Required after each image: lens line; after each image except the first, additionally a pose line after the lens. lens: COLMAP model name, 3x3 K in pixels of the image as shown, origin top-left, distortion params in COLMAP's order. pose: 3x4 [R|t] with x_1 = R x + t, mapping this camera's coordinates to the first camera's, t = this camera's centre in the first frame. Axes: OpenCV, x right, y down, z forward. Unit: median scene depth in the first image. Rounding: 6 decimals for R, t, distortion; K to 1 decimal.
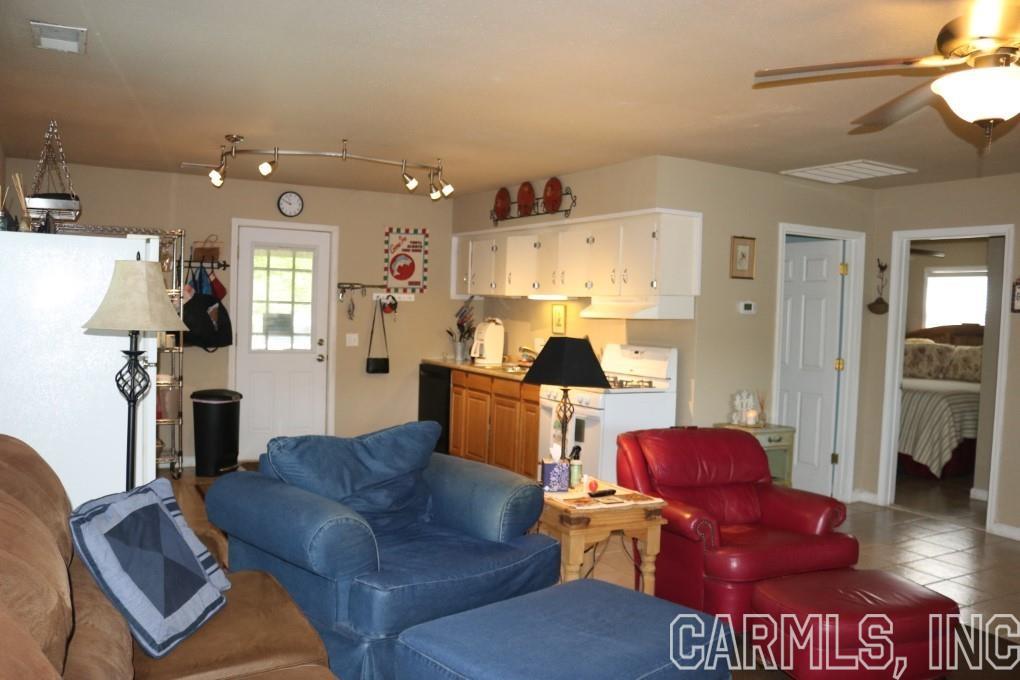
lens RADIAL K [[836.4, 0, 501.5], [0, 836.4, 342.9], [0, 0, 1]] dist [-0.157479, 0.127928]
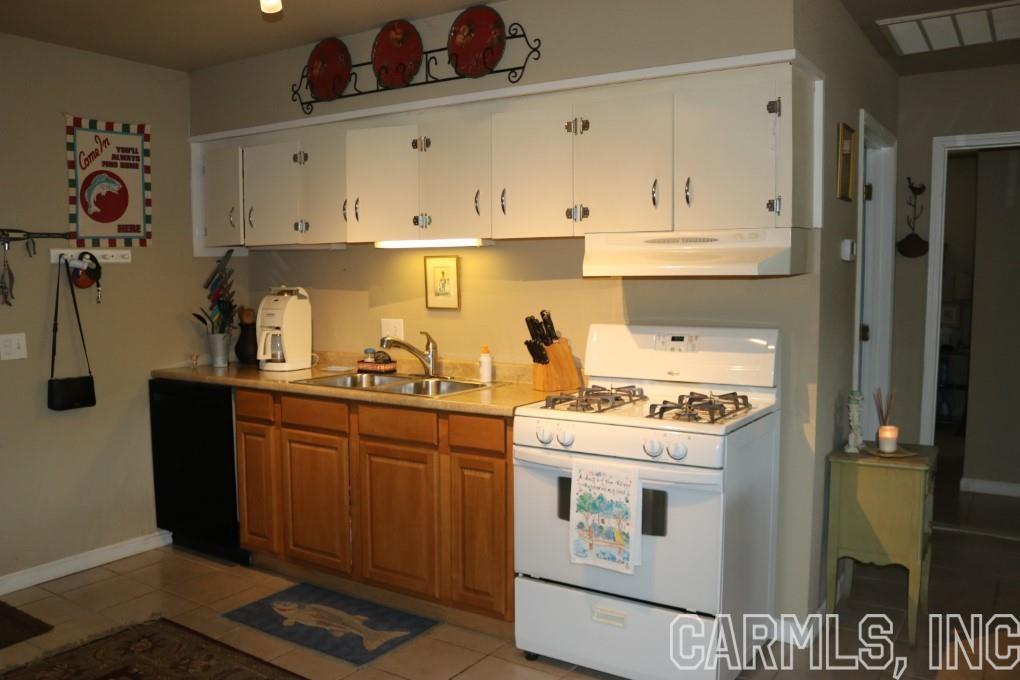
lens RADIAL K [[836.4, 0, 501.5], [0, 836.4, 342.9], [0, 0, 1]] dist [-0.157479, 0.127928]
pose [[0.884688, -0.076196, 0.459915, -0.140171], [0.053725, 0.996643, 0.061773, -0.019030], [-0.463078, -0.029941, 0.885812, 0.446918]]
